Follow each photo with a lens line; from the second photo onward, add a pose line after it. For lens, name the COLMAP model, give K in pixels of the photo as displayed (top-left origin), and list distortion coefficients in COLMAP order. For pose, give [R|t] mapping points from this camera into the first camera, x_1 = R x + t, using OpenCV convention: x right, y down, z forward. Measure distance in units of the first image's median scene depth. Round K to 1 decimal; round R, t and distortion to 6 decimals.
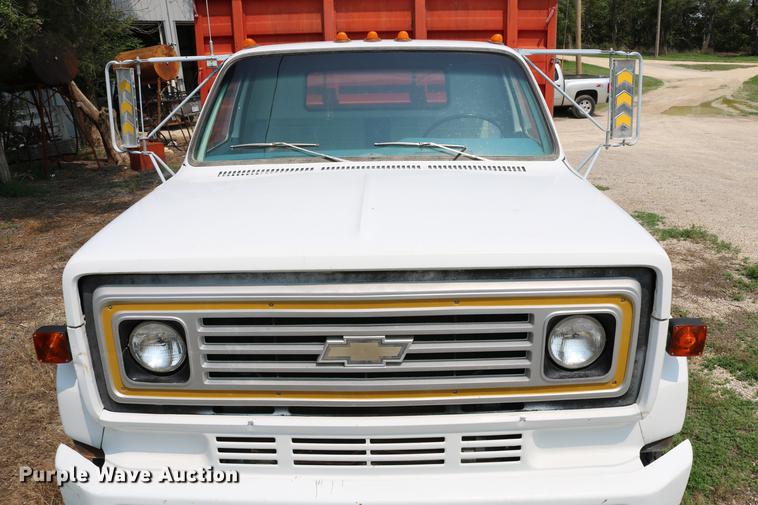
lens RADIAL K [[627.3, 0, 379.0], [0, 627.3, 252.5], [0, 0, 1]] dist [-0.159947, 0.128022]
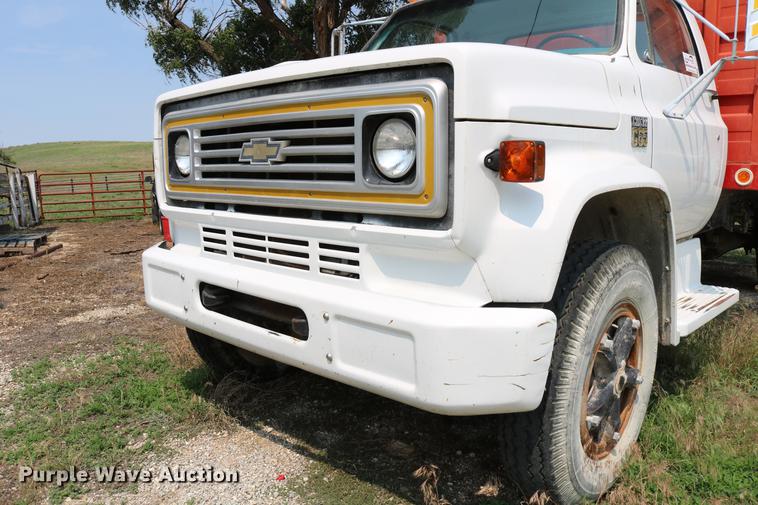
lens RADIAL K [[627.3, 0, 379.0], [0, 627.3, 252.5], [0, 0, 1]] dist [-0.159947, 0.128022]
pose [[0.728353, 0.117370, -0.675075, 0.986034], [-0.209220, 0.976264, -0.055996, 0.364293], [0.652480, 0.182024, 0.735621, 0.268129]]
